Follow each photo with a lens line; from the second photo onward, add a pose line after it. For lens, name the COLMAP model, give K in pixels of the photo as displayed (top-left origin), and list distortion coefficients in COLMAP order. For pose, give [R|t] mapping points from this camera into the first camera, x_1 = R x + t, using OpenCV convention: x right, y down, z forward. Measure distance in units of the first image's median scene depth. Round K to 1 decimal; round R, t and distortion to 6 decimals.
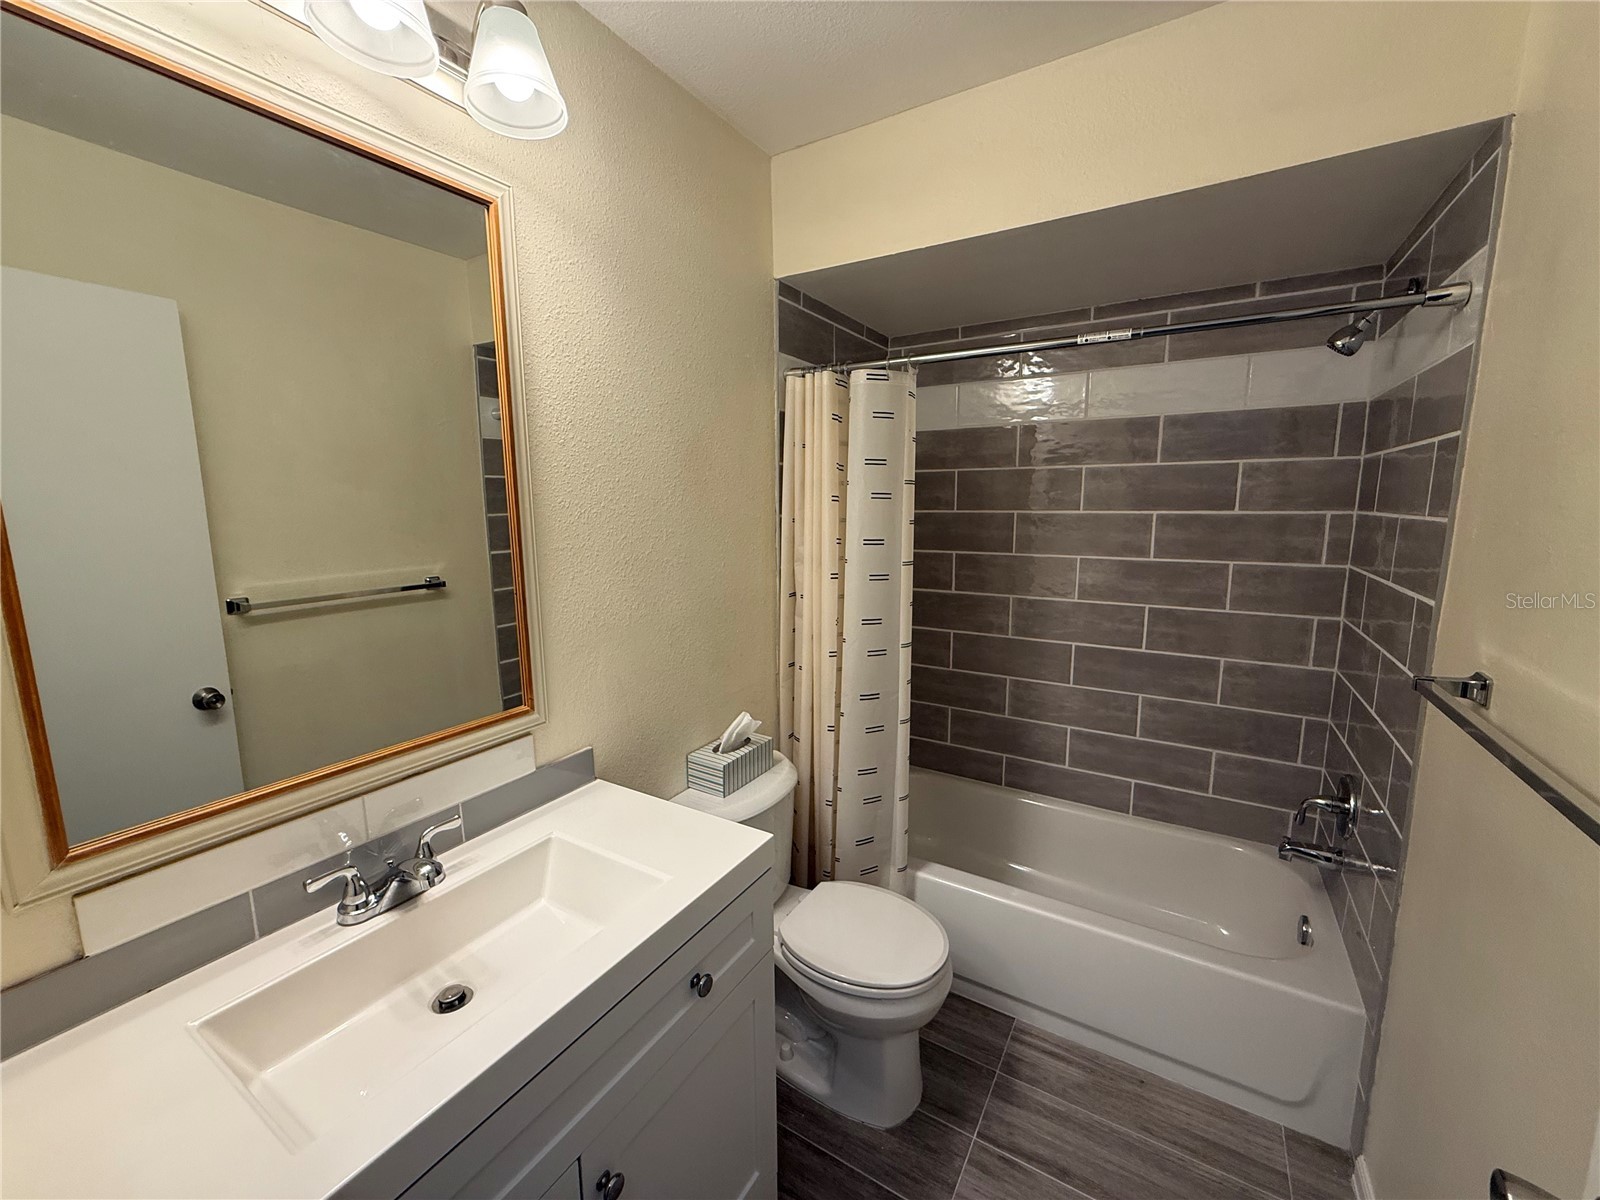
lens RADIAL K [[637.8, 0, 799.4], [0, 637.8, 595.0], [0, 0, 1]] dist [-0.000361, 0.000476]
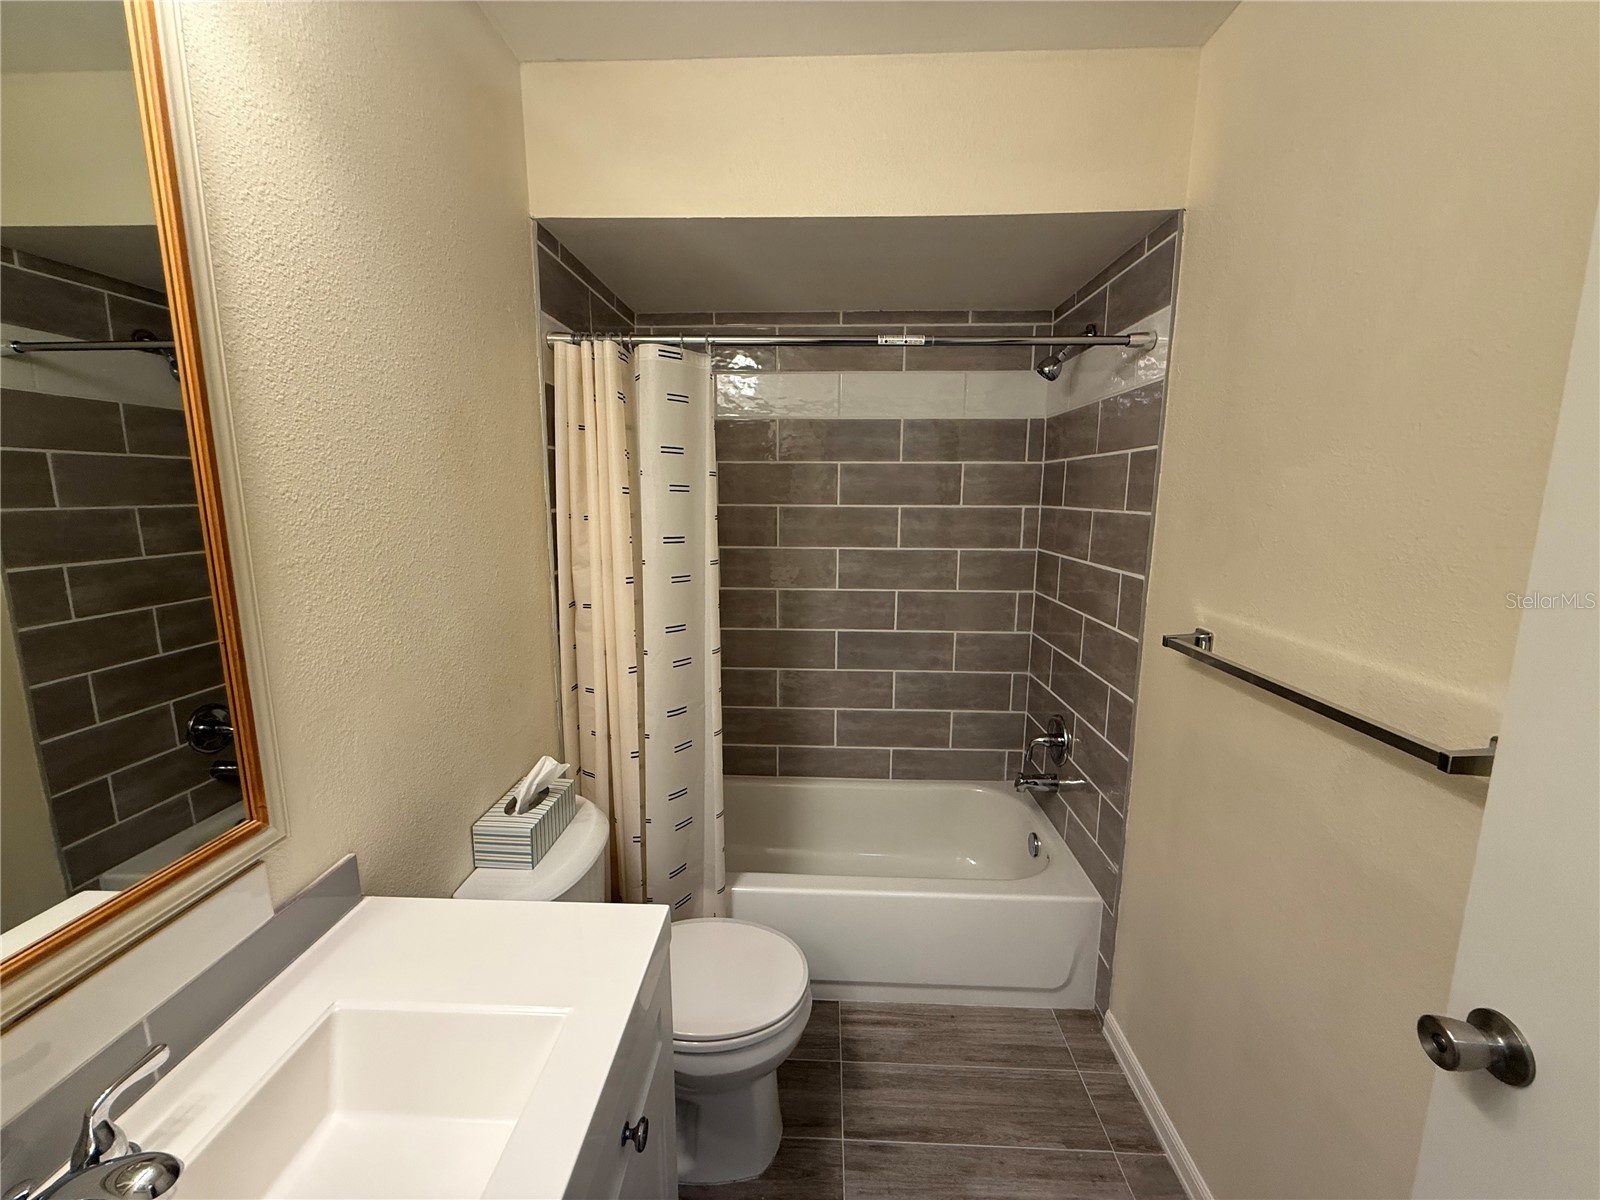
lens RADIAL K [[637.8, 0, 799.7], [0, 637.8, 595.5], [0, 0, 1]] dist [-0.000361, 0.000476]
pose [[0.873929, -0.067821, 0.481299, -0.169531], [0.061439, 0.997689, 0.029027, -0.020849], [-0.482155, 0.004204, 0.876076, 0.133686]]
